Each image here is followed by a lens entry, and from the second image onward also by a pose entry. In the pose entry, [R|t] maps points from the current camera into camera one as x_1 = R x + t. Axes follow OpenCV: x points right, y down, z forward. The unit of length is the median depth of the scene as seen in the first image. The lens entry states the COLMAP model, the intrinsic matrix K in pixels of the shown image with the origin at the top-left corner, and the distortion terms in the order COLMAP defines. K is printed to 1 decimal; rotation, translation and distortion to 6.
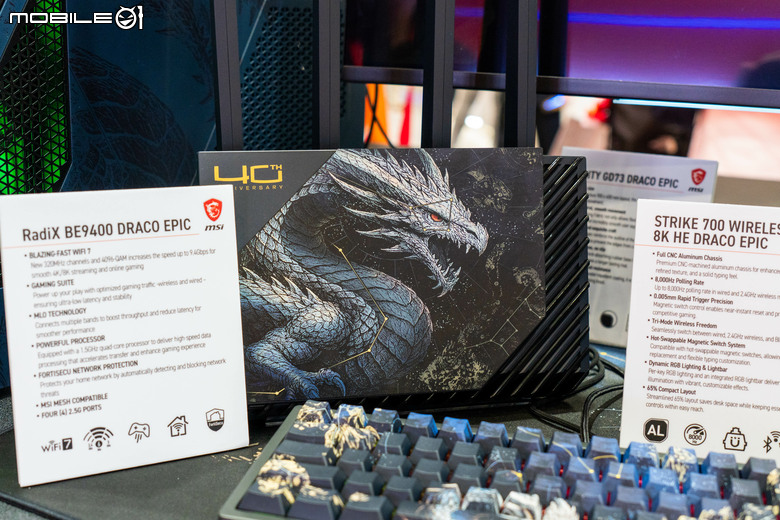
lens RADIAL K [[975.7, 0, 390.0], [0, 975.7, 260.0], [0, 0, 1]] dist [-0.017188, 0.006627]
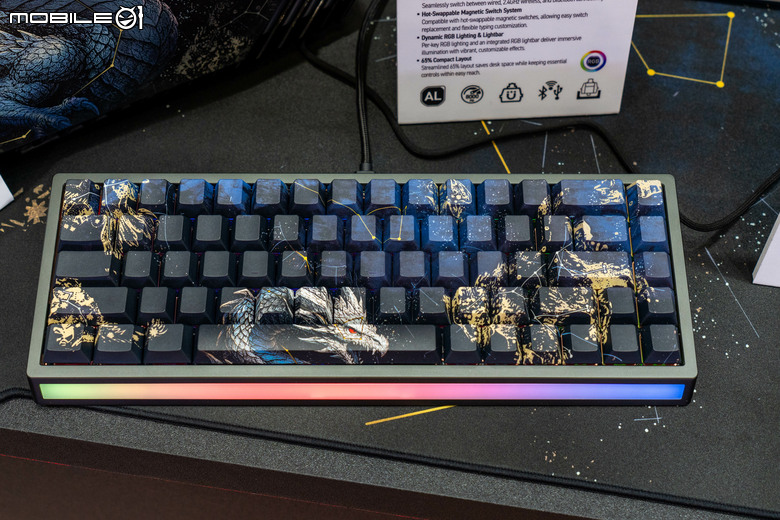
lens RADIAL K [[1054.7, 0, 390.0], [0, 1054.7, 260.0], [0, 0, 1]] dist [-0.019474, -0.033944]
pose [[0.967161, -0.229465, 0.109294, 0.080470], [0.082703, 0.690736, 0.718362, -0.466078], [-0.240332, -0.685733, 0.687030, 0.181665]]
